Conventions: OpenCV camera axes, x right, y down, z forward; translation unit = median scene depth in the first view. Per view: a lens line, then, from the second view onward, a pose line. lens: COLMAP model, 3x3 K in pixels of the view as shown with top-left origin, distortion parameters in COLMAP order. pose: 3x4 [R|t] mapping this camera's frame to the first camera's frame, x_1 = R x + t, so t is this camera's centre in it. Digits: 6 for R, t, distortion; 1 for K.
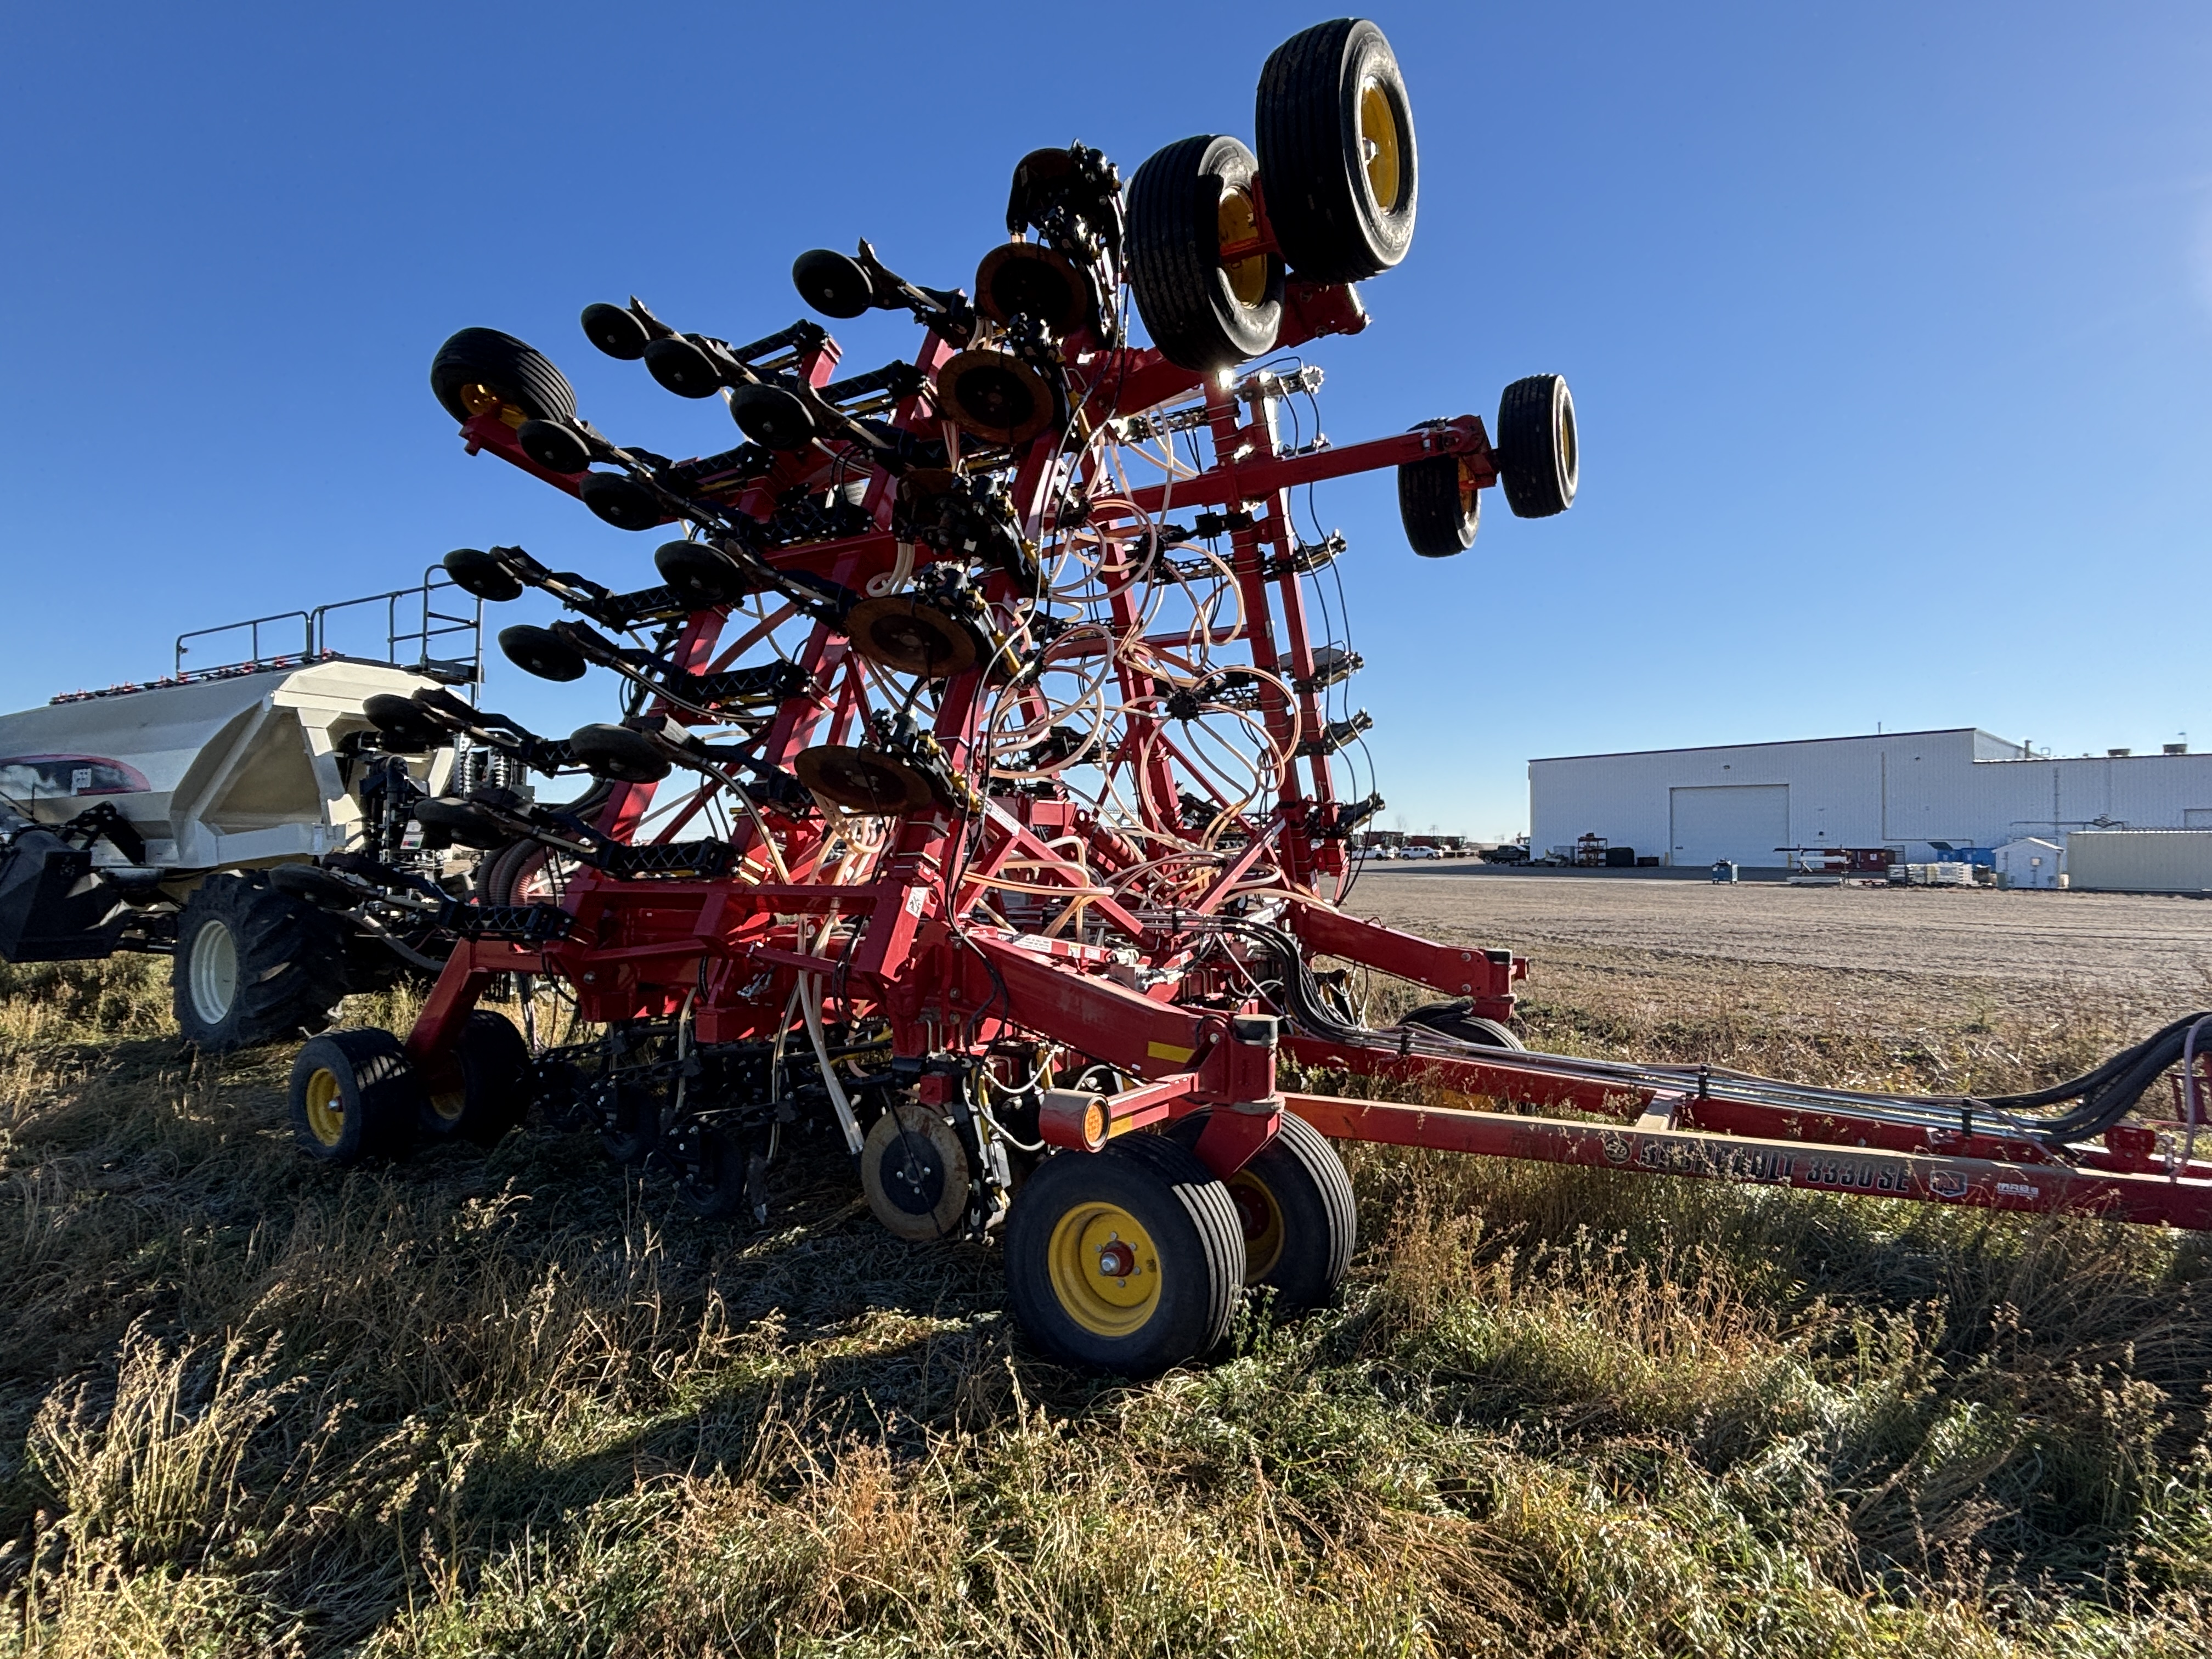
lens RADIAL K [[1186.9, 0, 1106.0], [0, 1186.9, 829.5], [0, 0, 1]] dist [-0.014854, 0.002660]
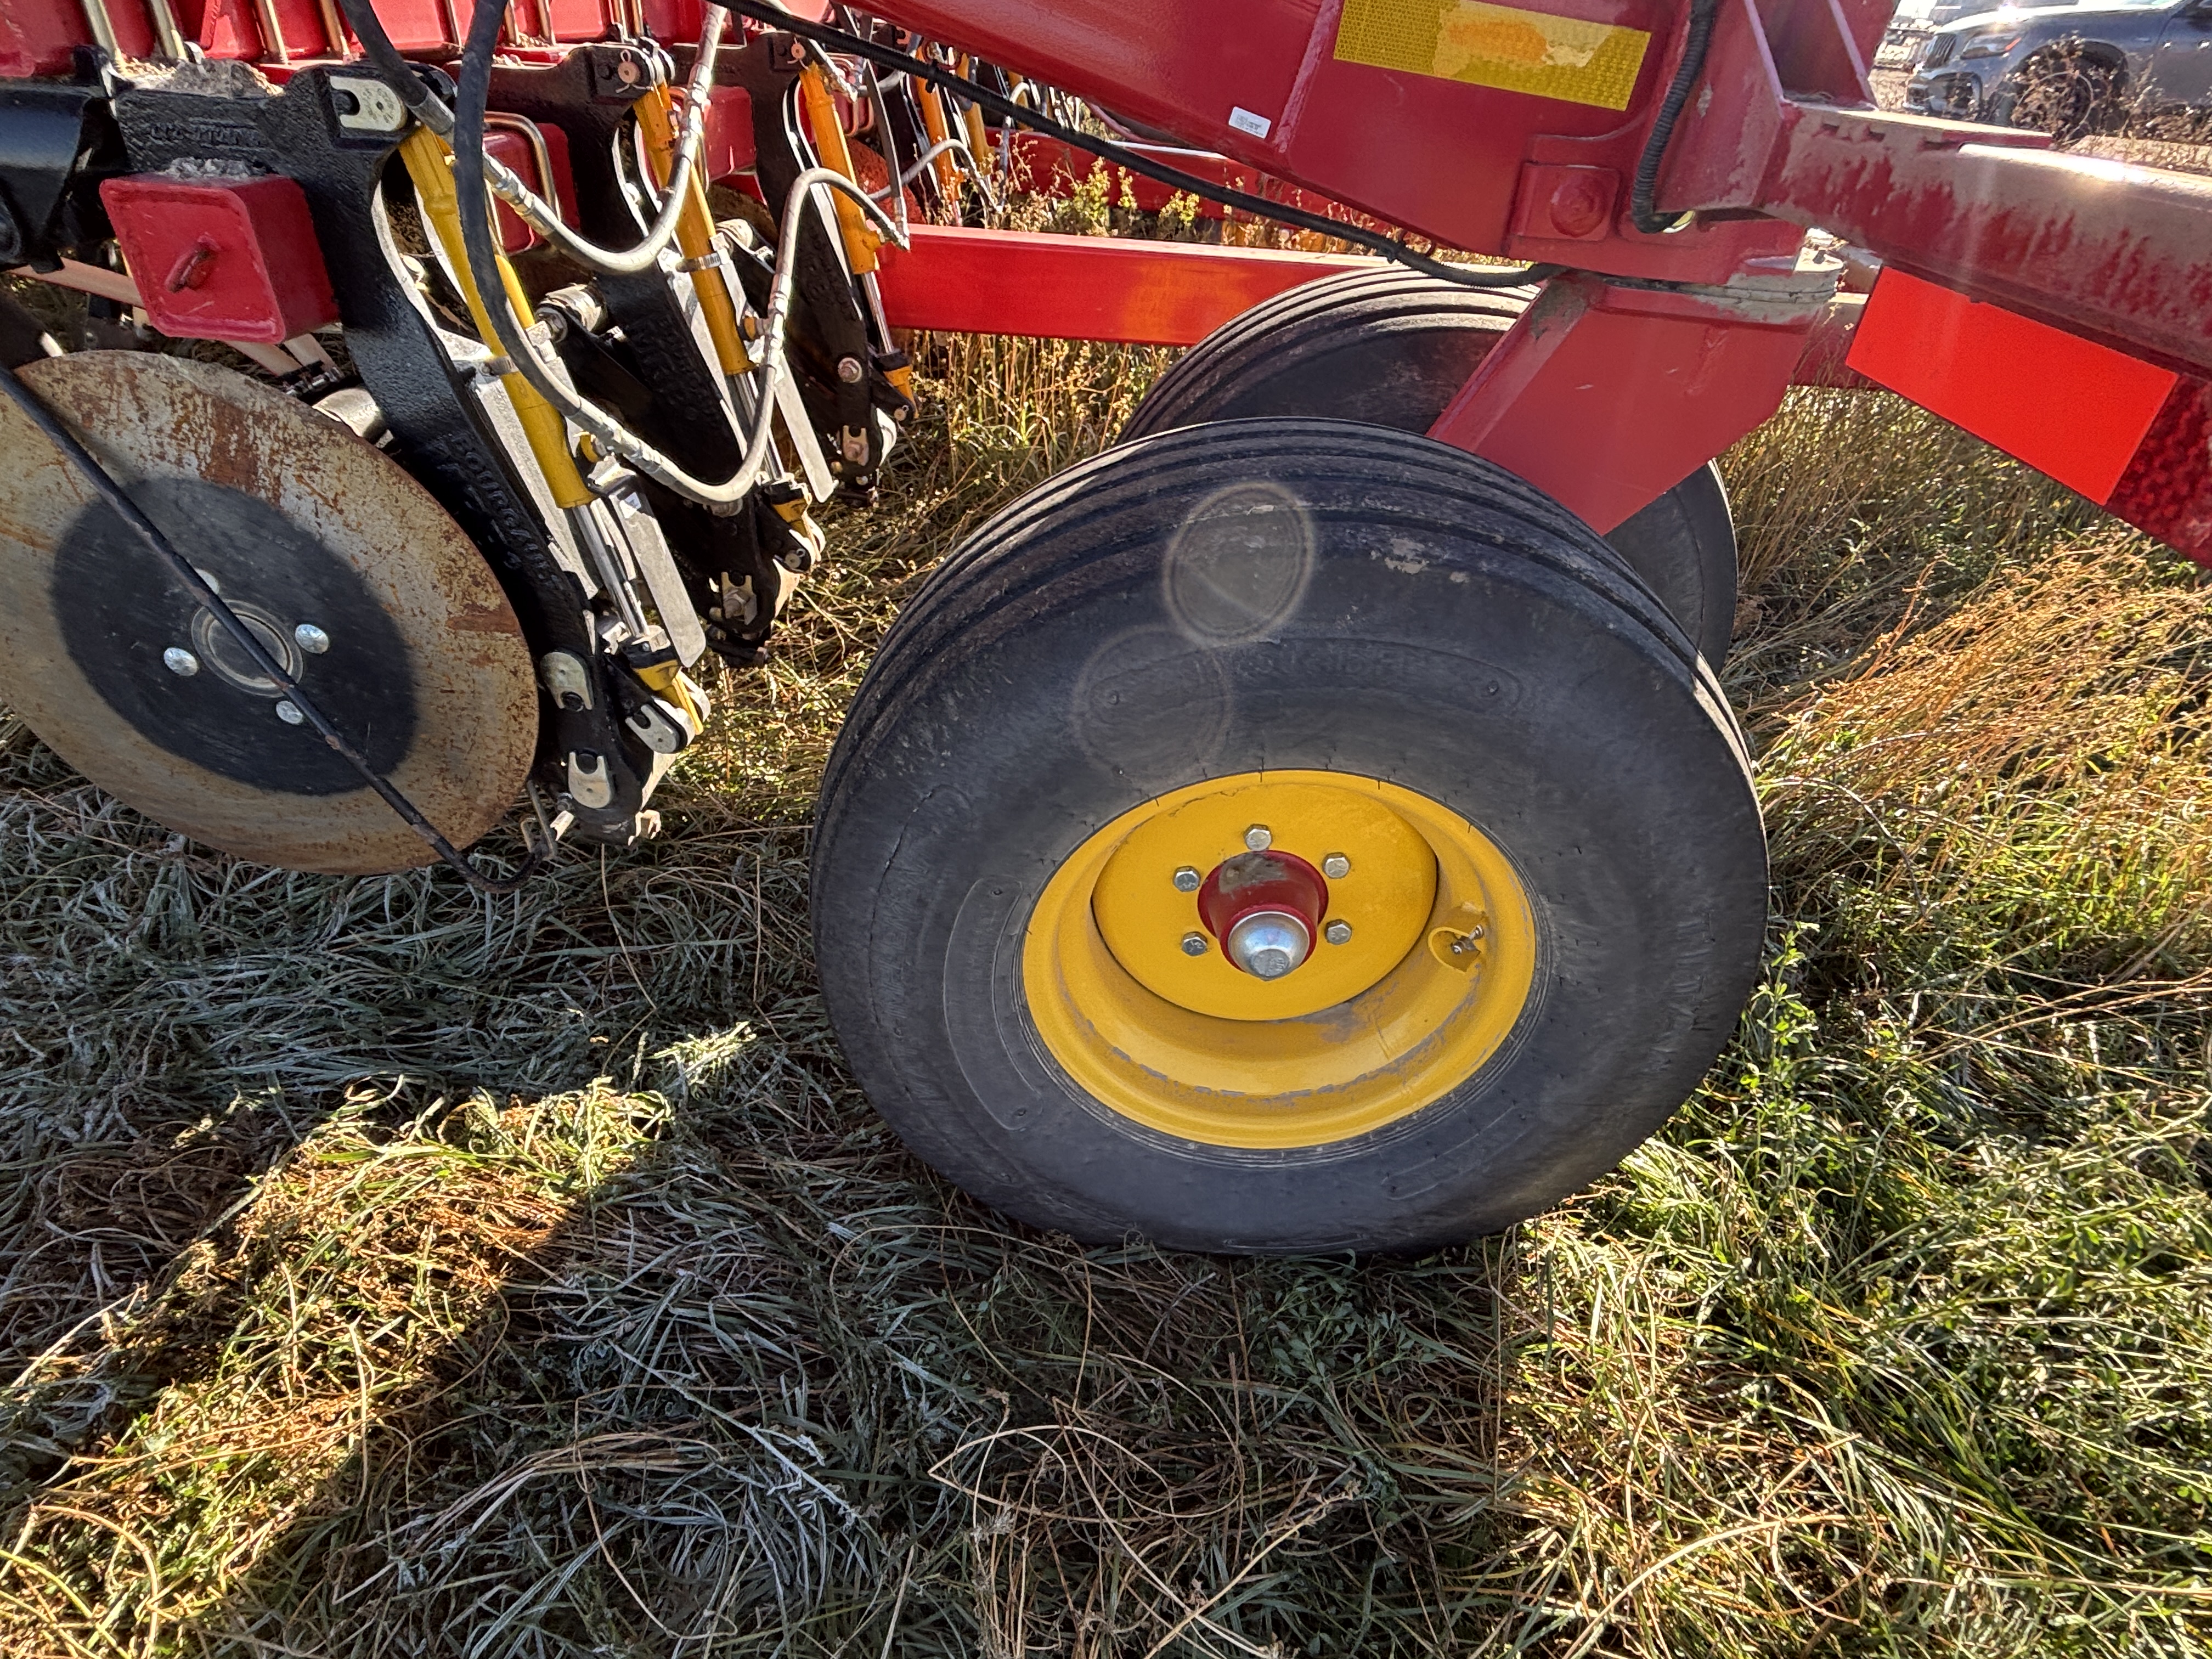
lens RADIAL K [[1186.9, 0, 1106.0], [0, 1186.9, 829.5], [0, 0, 1]] dist [-0.014854, 0.002660]
pose [[0.885823, -0.227738, 0.404293, -0.115428], [-0.072285, 0.792916, 0.605029, 0.166429], [-0.458358, -0.565173, 0.685921, 0.751162]]
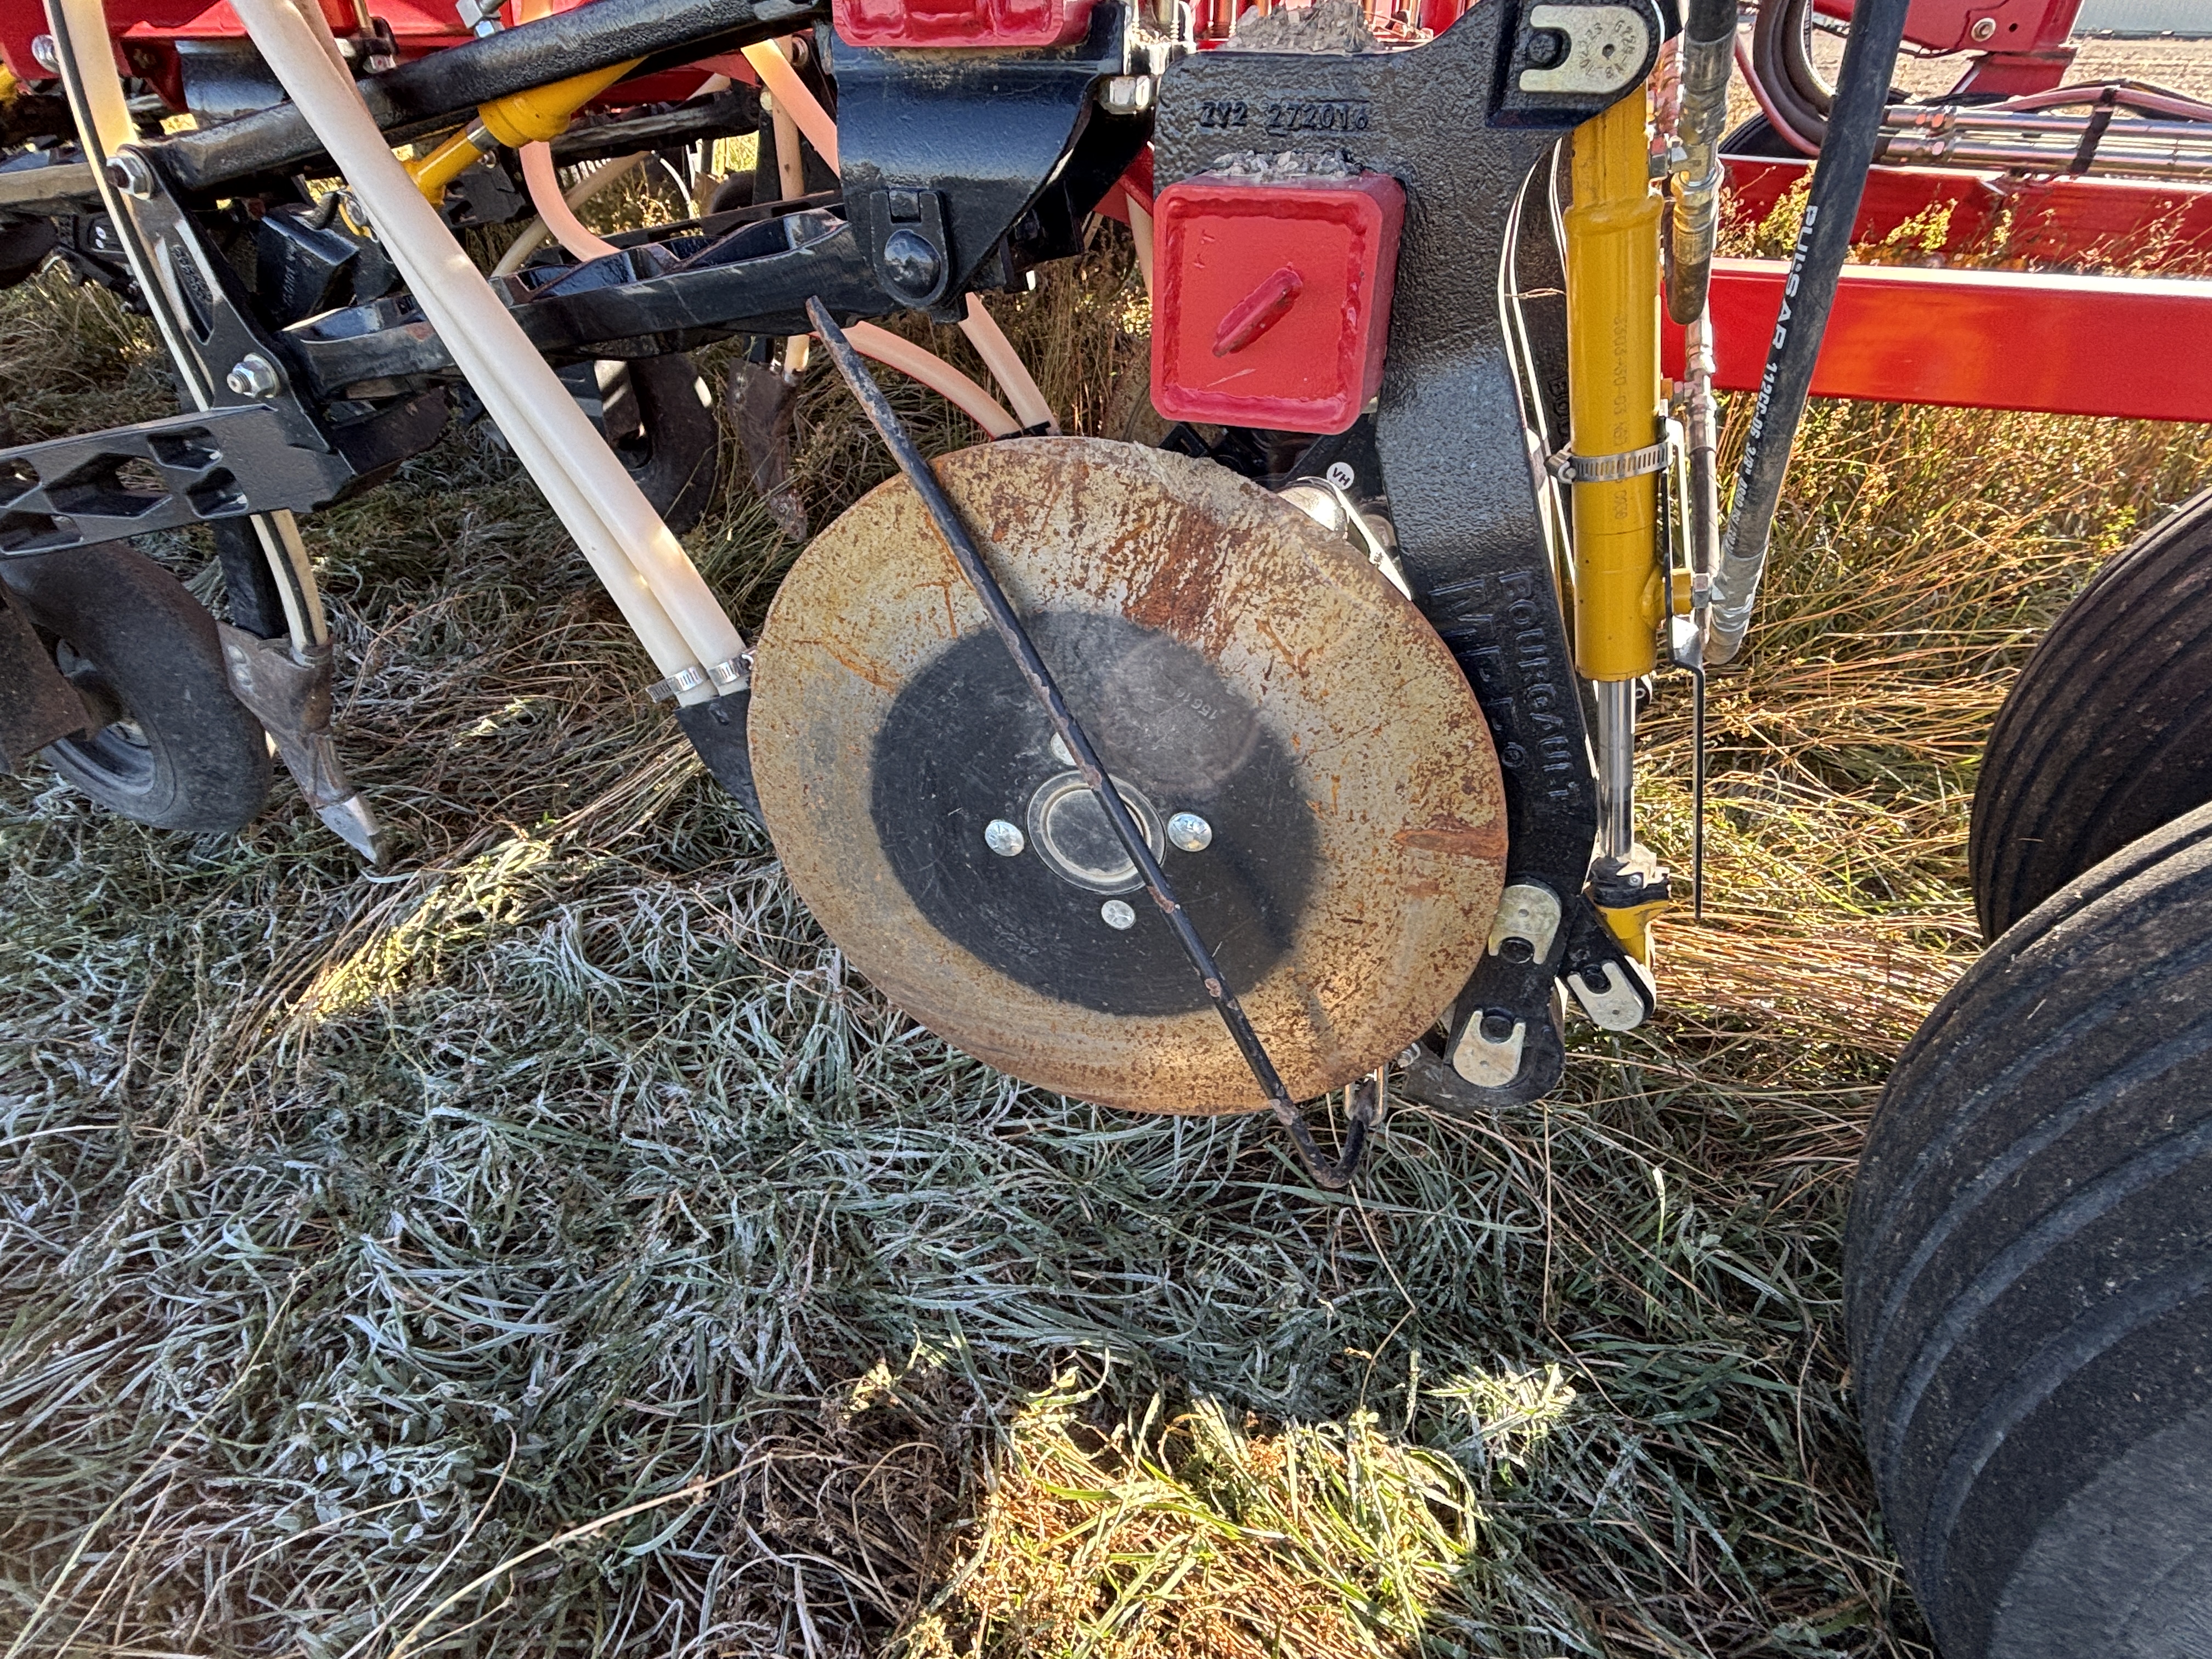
lens RADIAL K [[1205.2, 0, 1106.0], [0, 1205.2, 829.5], [0, 0, 1]] dist [0.004116, -0.000433]
pose [[0.983846, -0.108646, 0.142279, -0.187835], [0.003987, 0.807877, 0.589338, 0.188611], [-0.178973, -0.579250, 0.795260, 0.872432]]
